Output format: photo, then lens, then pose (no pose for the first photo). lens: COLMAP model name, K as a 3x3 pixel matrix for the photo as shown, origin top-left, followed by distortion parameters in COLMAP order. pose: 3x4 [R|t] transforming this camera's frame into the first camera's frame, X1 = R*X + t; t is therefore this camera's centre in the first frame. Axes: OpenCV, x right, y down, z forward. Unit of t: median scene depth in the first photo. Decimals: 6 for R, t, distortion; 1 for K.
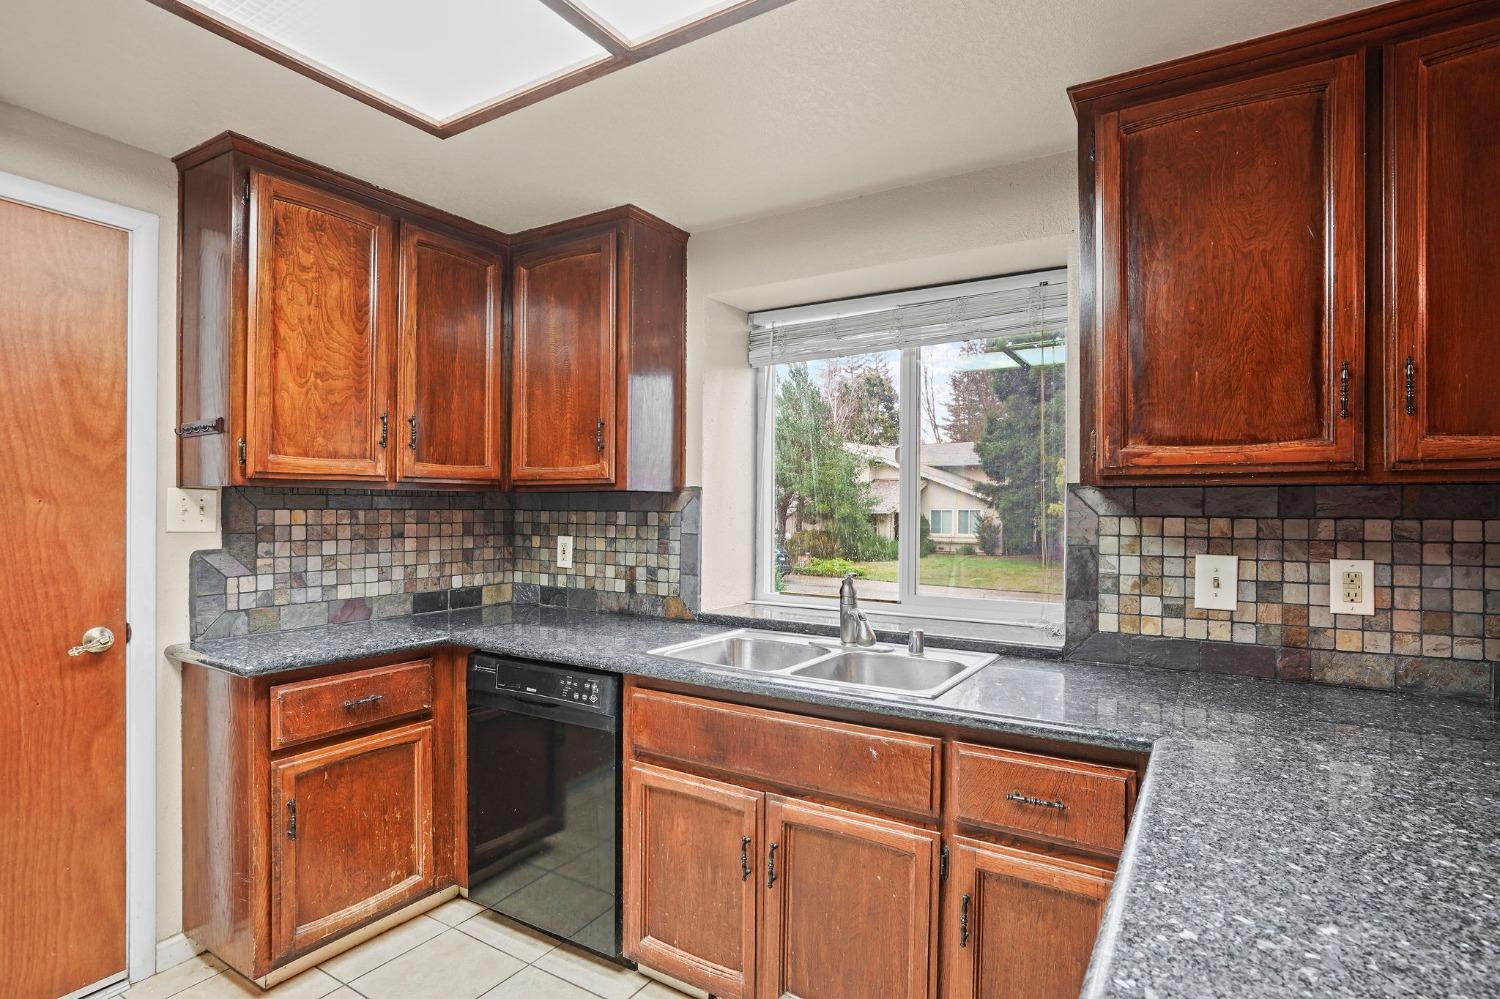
lens RADIAL K [[760.8, 0, 741.2], [0, 760.8, 513.1], [0, 0, 1]] dist [-0.039147, 0.011839]
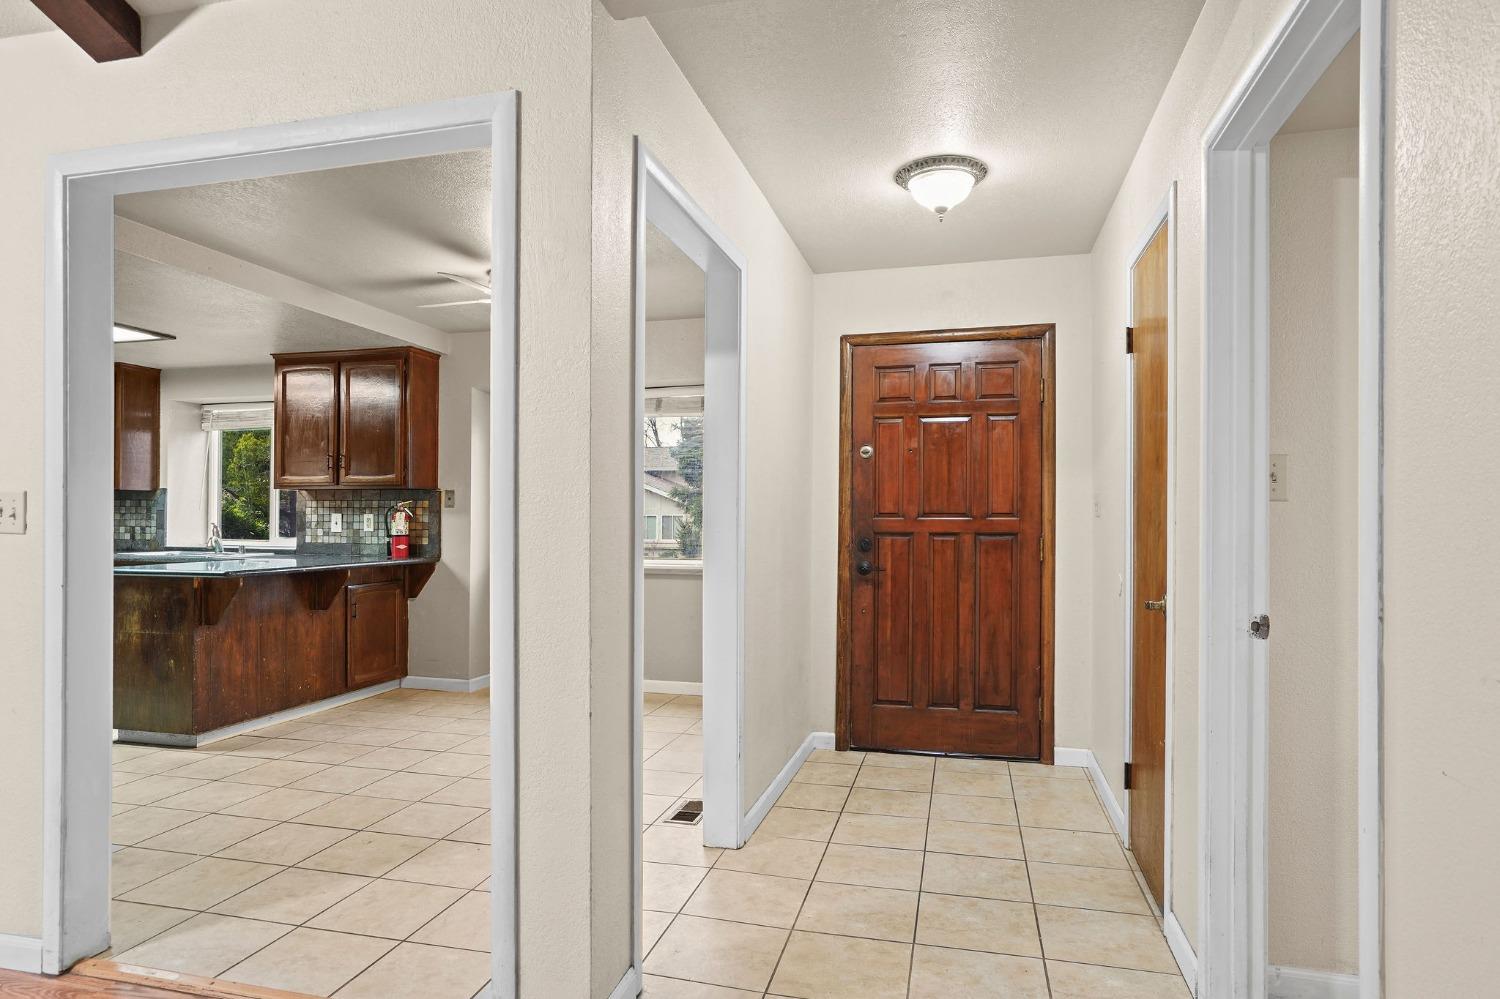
lens RADIAL K [[862.7, 0, 728.1], [0, 862.7, 519.4], [0, 0, 1]] dist [0.000747, 0.007917]
pose [[0.959639, -0.000199, 0.281235, 0.963116], [0.000896, 0.999997, -0.002350, 0.074363], [-0.281234, 0.002507, 0.959636, -2.204806]]
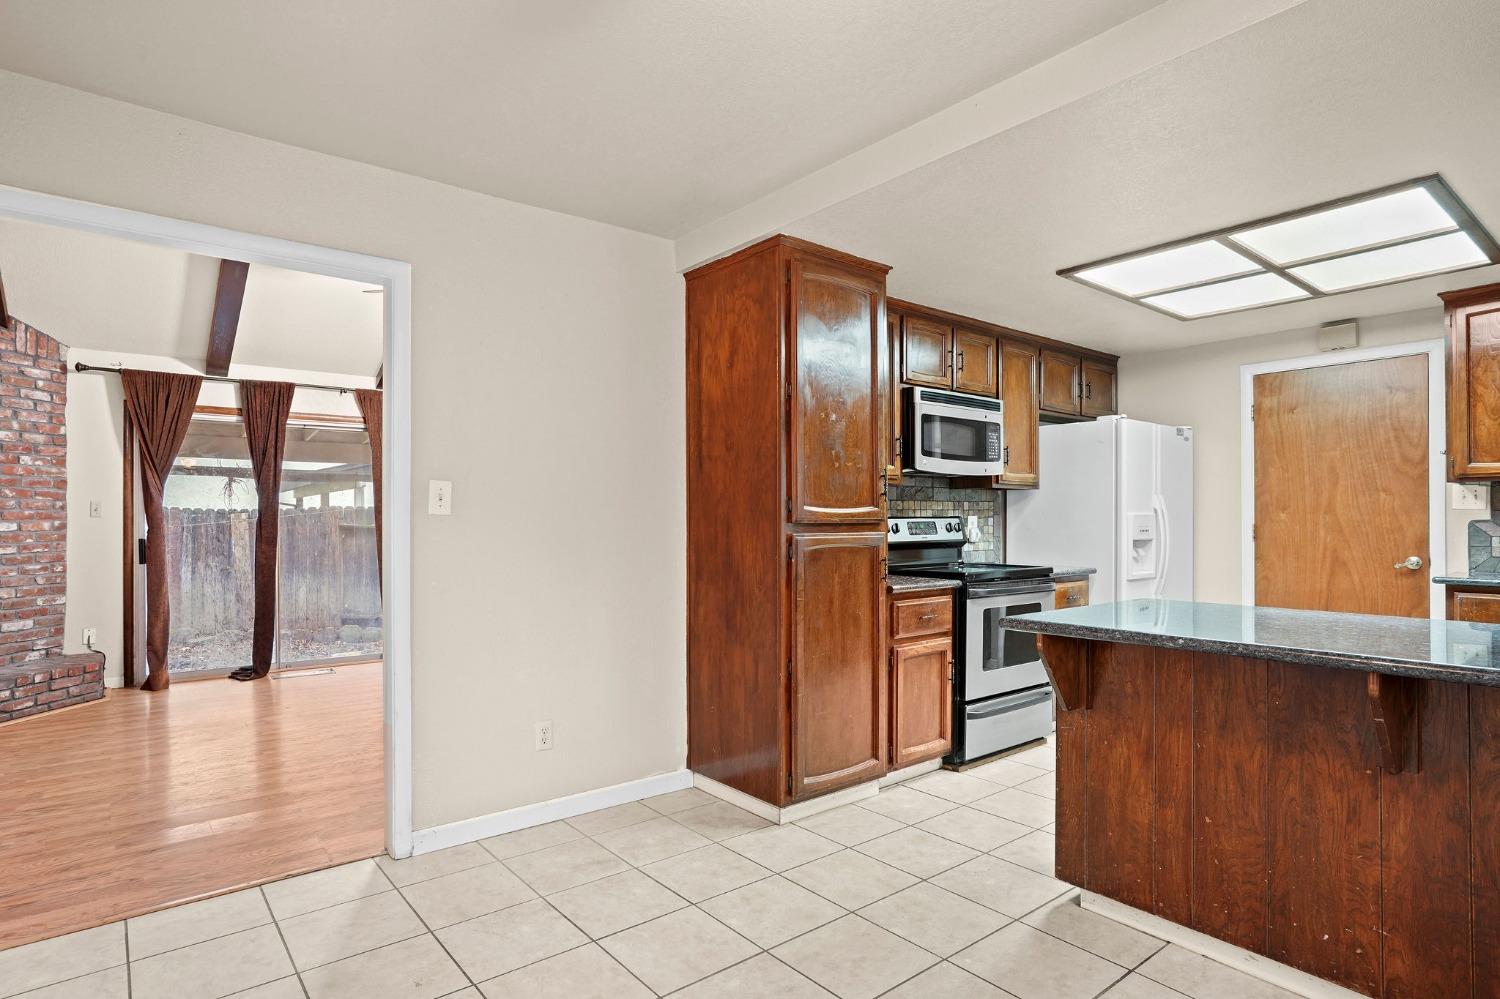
lens RADIAL K [[807.2, 0, 756.9], [0, 807.2, 507.8], [0, 0, 1]] dist [-0.025442, 0.004904]
pose [[-0.321434, -0.015043, -0.946812, 1.565241], [-0.004029, 0.999886, -0.014518, 0.055024], [0.946923, -0.000852, -0.321458, 0.014013]]
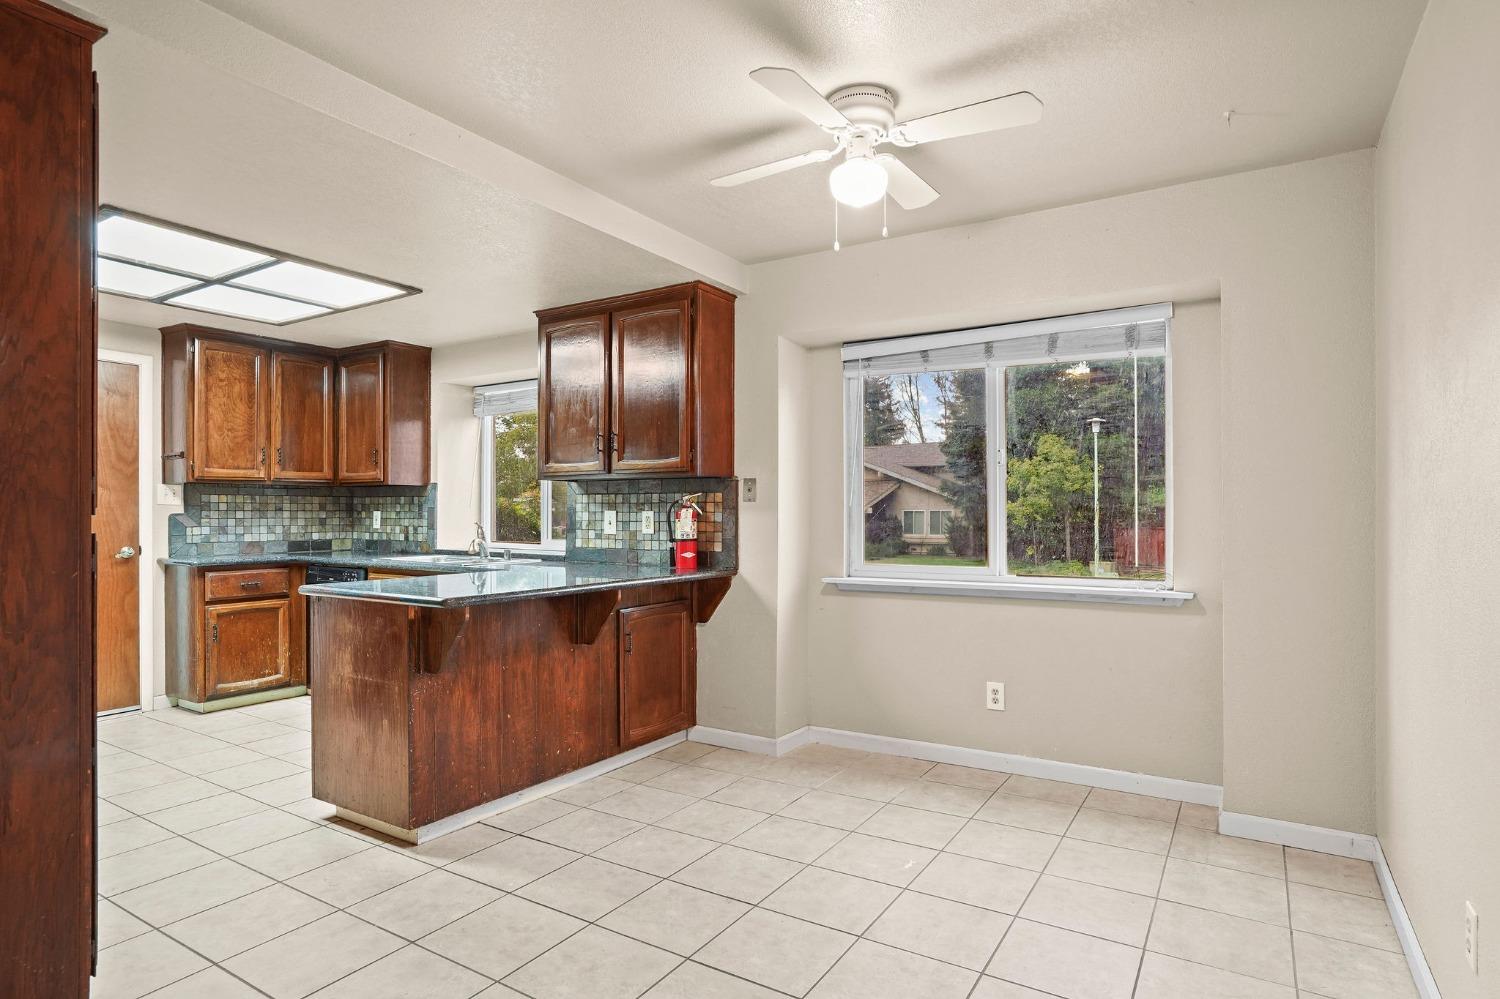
lens RADIAL K [[807.2, 0, 743.0], [0, 807.2, 521.3], [0, 0, 1]] dist [-0.025442, 0.004904]
pose [[0.999978, -0.003207, -0.005841, 0.882733], [0.003240, 0.999979, 0.005608, 0.064154], [0.005823, -0.005627, 0.999967, -1.223088]]
